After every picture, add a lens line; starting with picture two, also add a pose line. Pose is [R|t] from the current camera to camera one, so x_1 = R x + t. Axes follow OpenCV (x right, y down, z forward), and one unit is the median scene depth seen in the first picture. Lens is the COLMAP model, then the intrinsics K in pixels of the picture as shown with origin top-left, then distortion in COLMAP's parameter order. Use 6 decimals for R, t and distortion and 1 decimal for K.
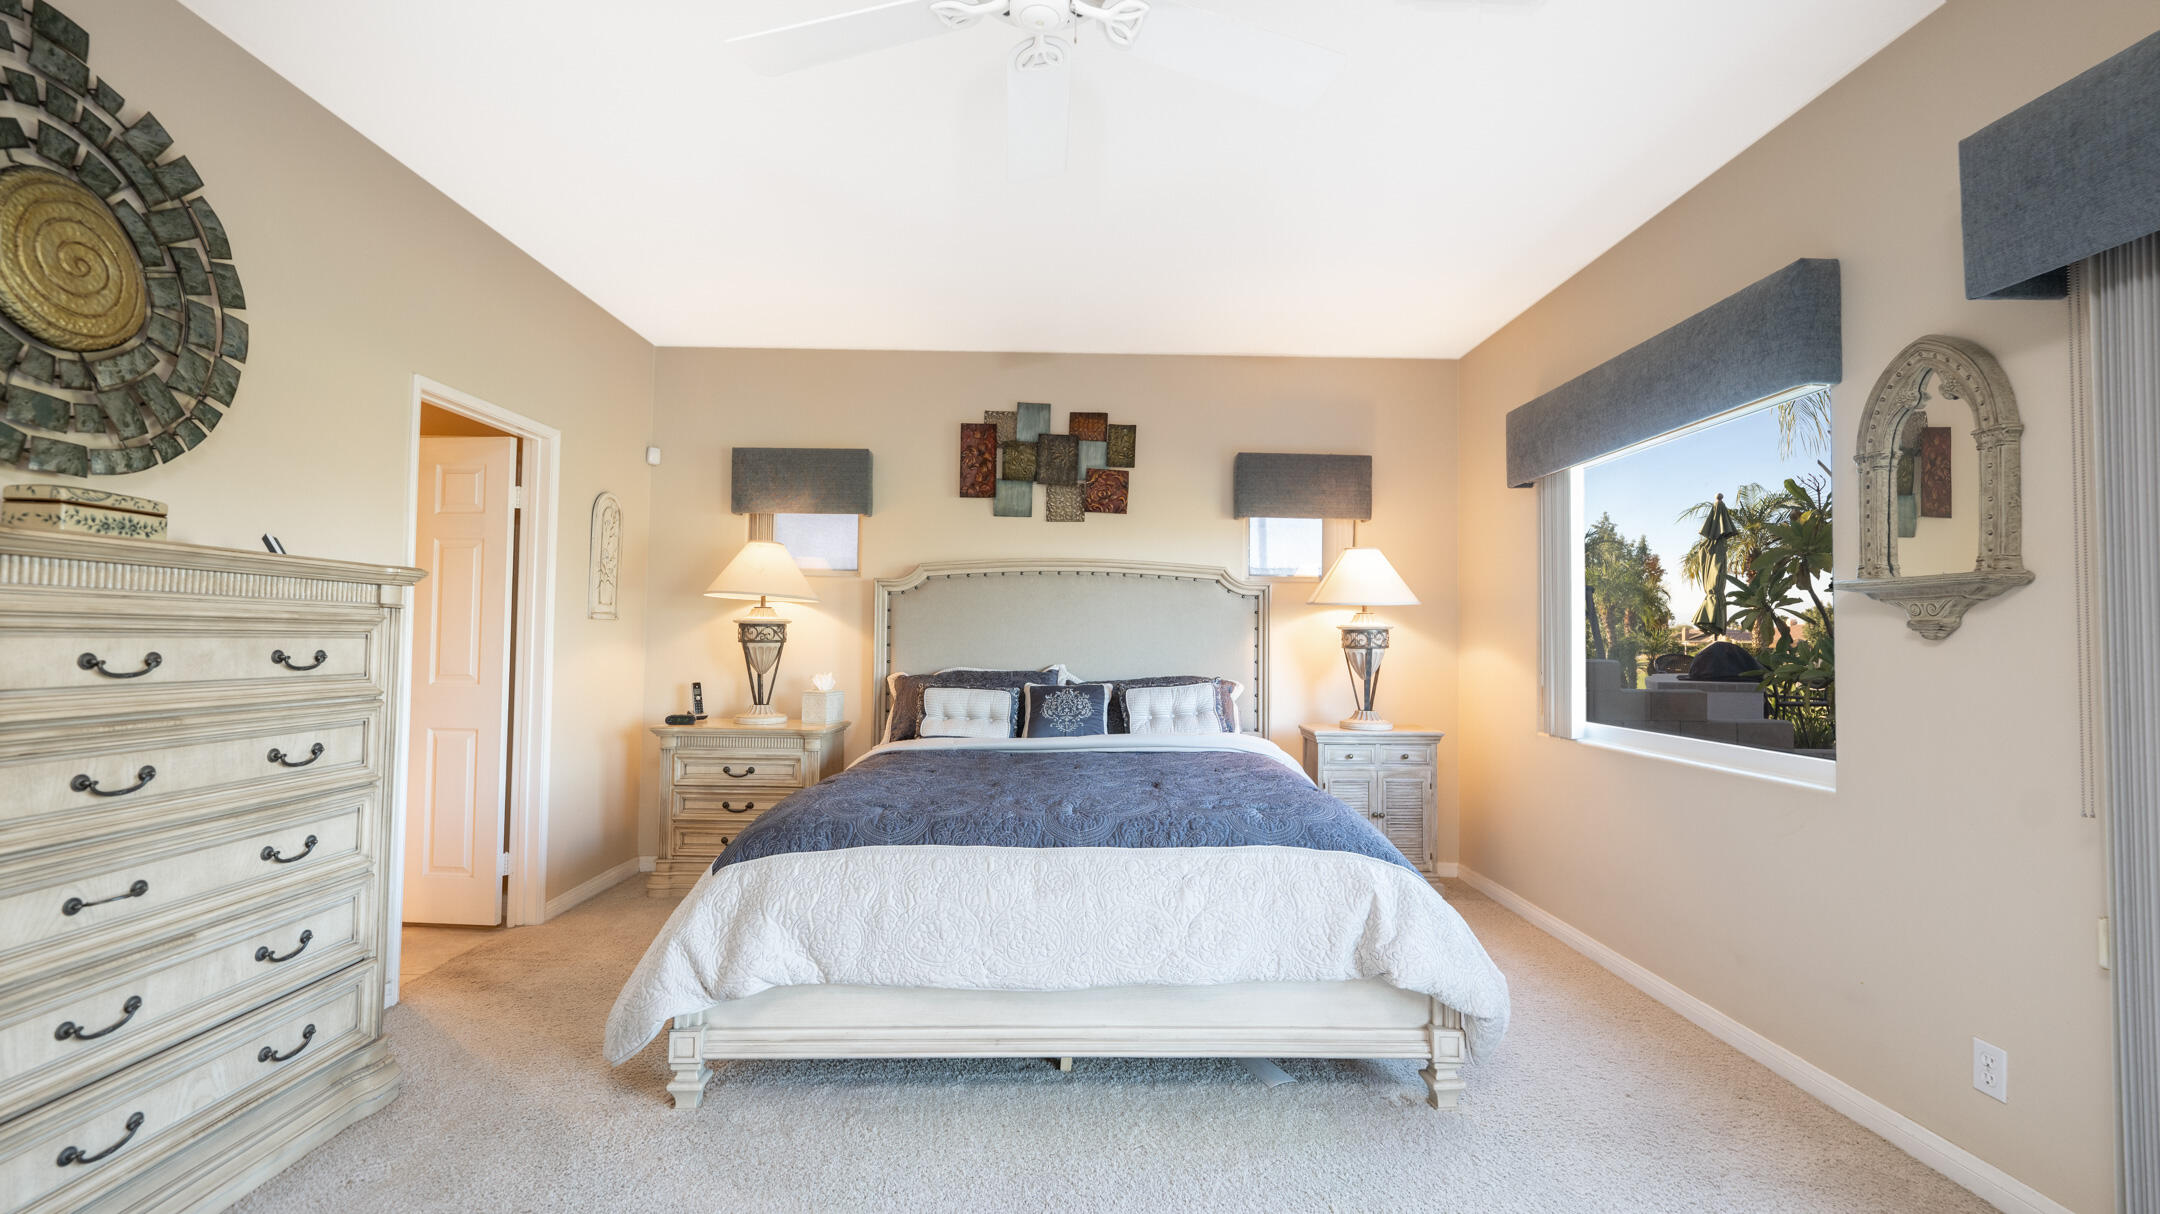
lens RADIAL K [[893.8, 0, 1080.0], [0, 893.8, 607.0], [0, 0, 1]] dist [-0.007068, -0.000025]
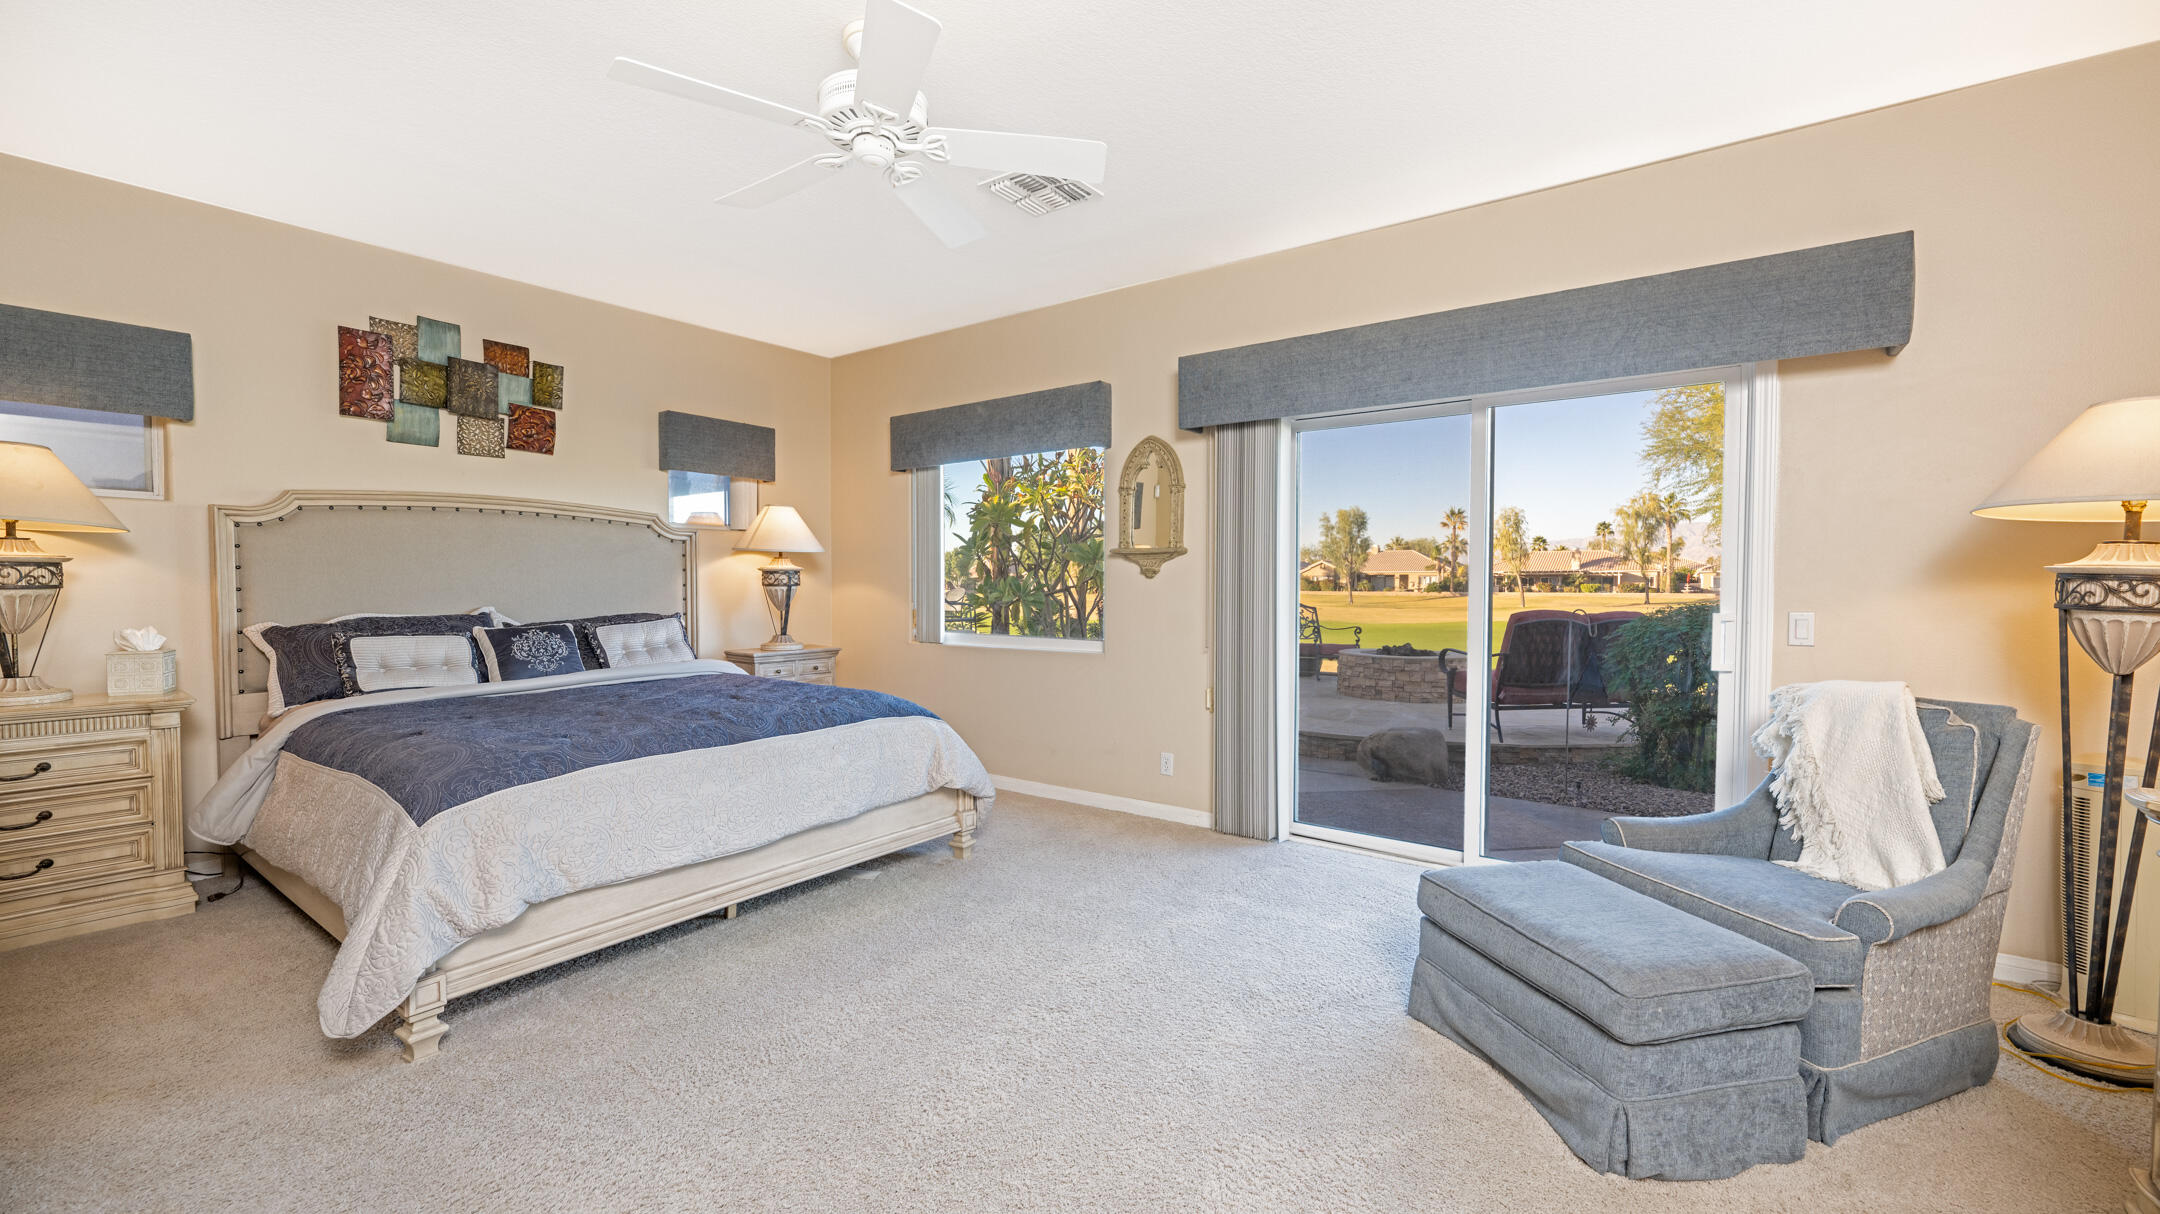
lens RADIAL K [[861.6, 0, 1088.0], [0, 861.6, 611.7], [0, 0, 1]] dist [-0.006906, 0.000133]
pose [[0.601302, -0.036754, 0.798176, -0.394754], [-0.024724, 0.997607, 0.064563, -0.006392], [-0.798640, -0.058556, 0.598954, -0.071452]]
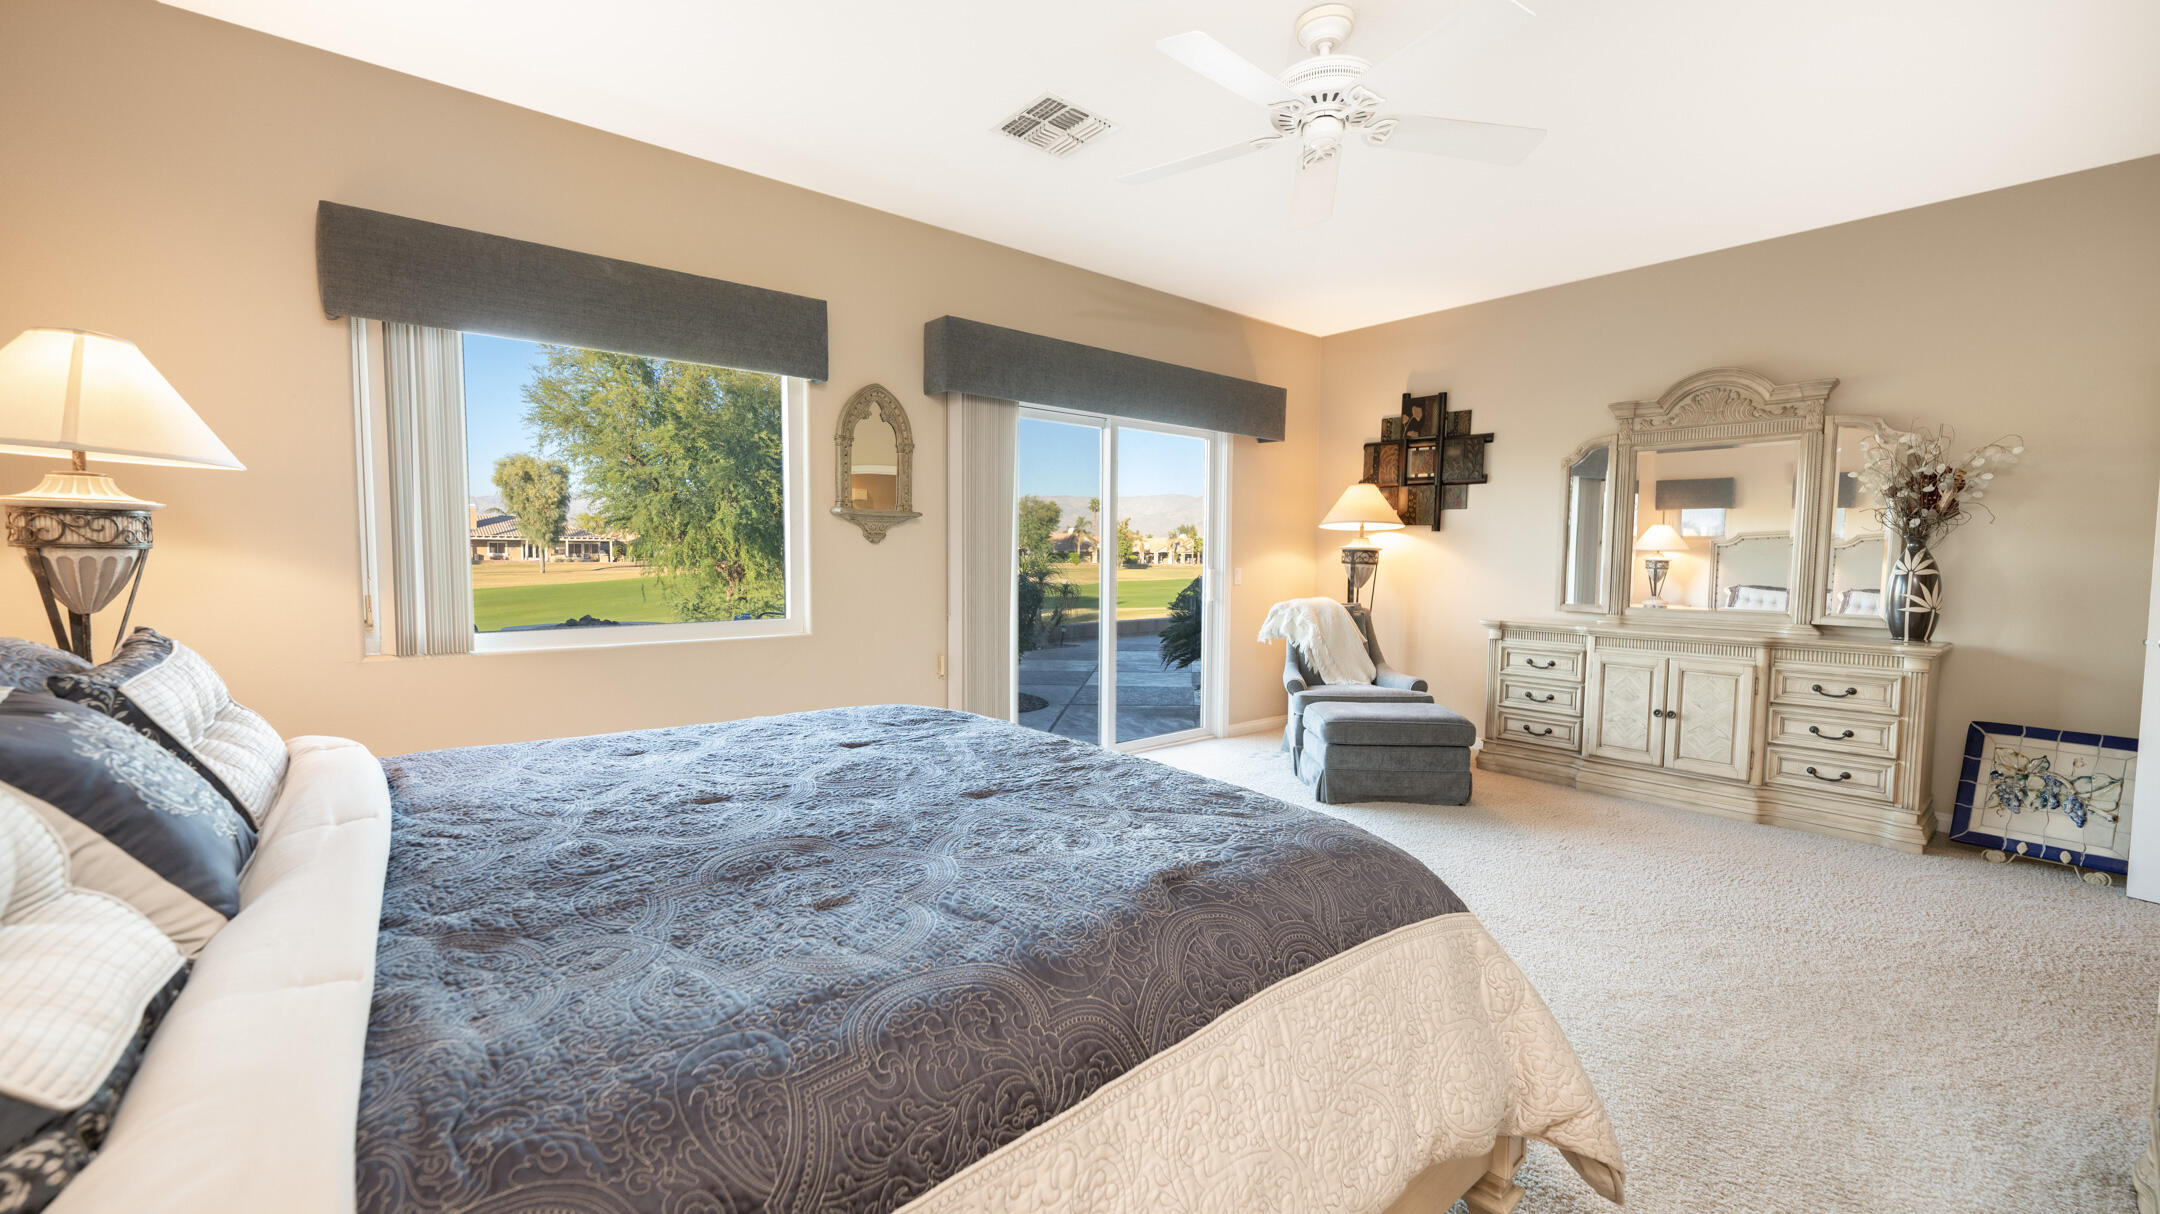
lens RADIAL K [[861.6, 0, 1088.0], [0, 861.6, 611.7], [0, 0, 1]] dist [-0.006906, 0.000133]
pose [[-0.633717, -0.068224, 0.770551, -0.377881], [-0.044701, 0.997668, 0.051570, 0.032533], [-0.772273, -0.001763, -0.635289, 0.894721]]
